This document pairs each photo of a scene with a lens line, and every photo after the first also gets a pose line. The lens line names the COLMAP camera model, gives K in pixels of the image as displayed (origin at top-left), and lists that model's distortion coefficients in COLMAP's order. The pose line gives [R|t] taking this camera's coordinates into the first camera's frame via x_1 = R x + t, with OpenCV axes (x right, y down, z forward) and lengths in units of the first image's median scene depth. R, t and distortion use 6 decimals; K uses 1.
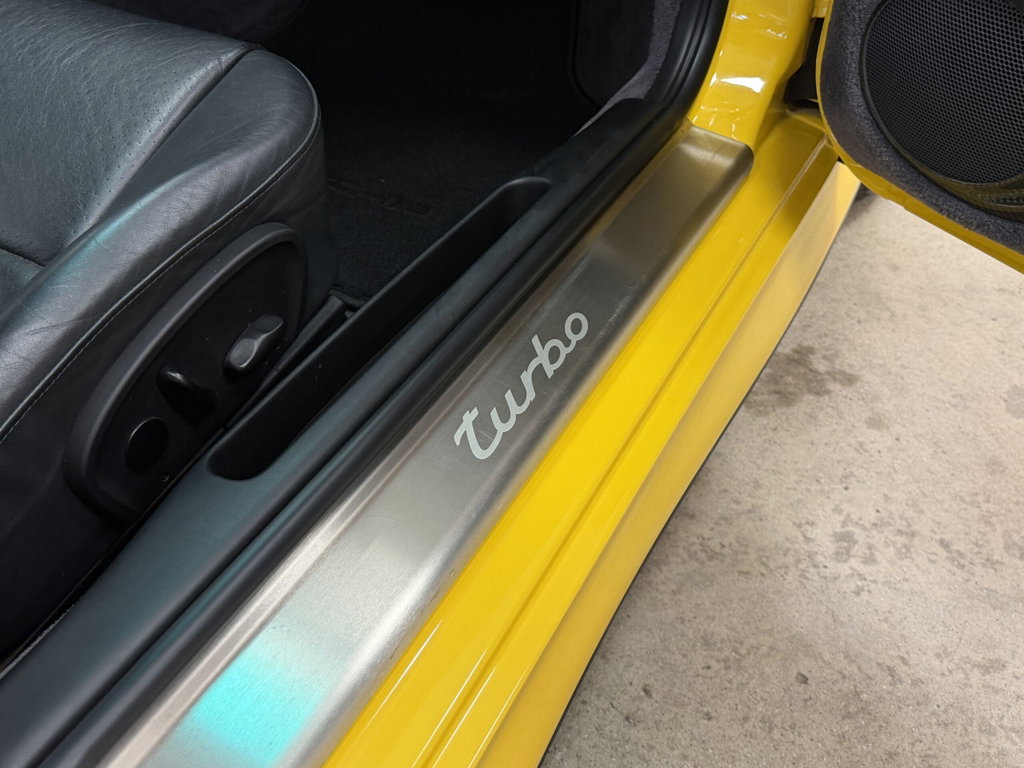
lens RADIAL K [[999.9, 0, 514.0], [0, 999.9, 378.7], [0, 0, 1]] dist [0.177263, -0.387822]
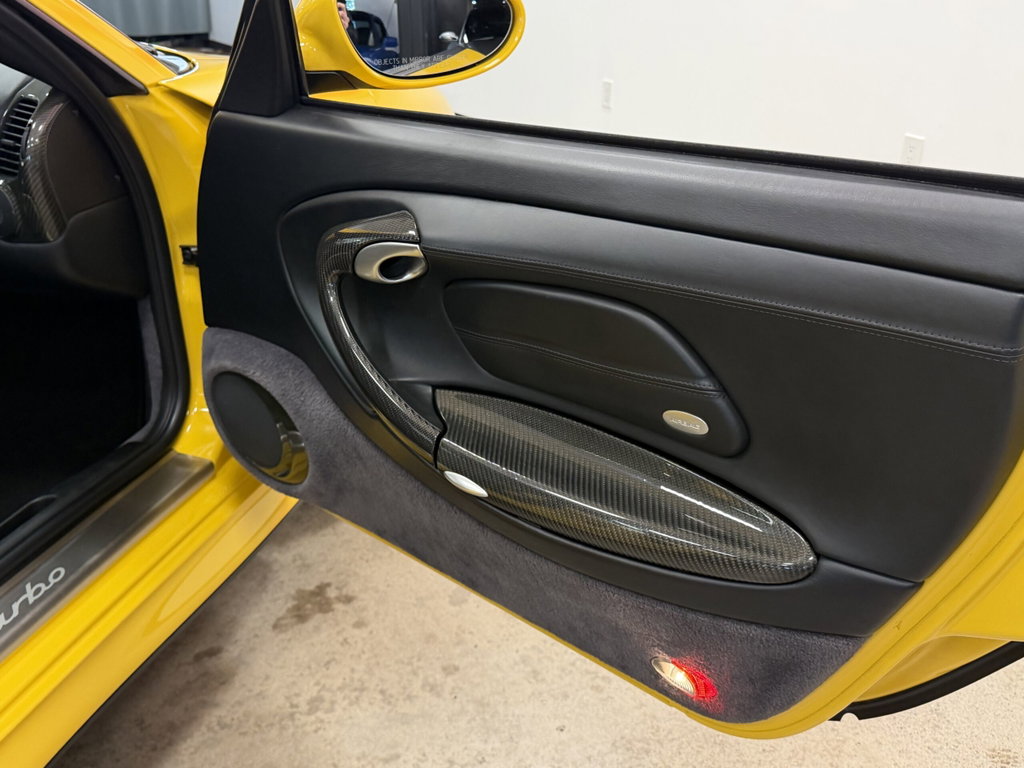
lens RADIAL K [[999.9, 0, 514.0], [0, 999.9, 378.7], [0, 0, 1]] dist [0.177263, -0.387822]
pose [[0.975468, -0.117219, 0.186339, 0.384560], [0.167859, 0.943690, -0.285082, 0.186298], [-0.142429, 0.309367, 0.940216, -0.626685]]
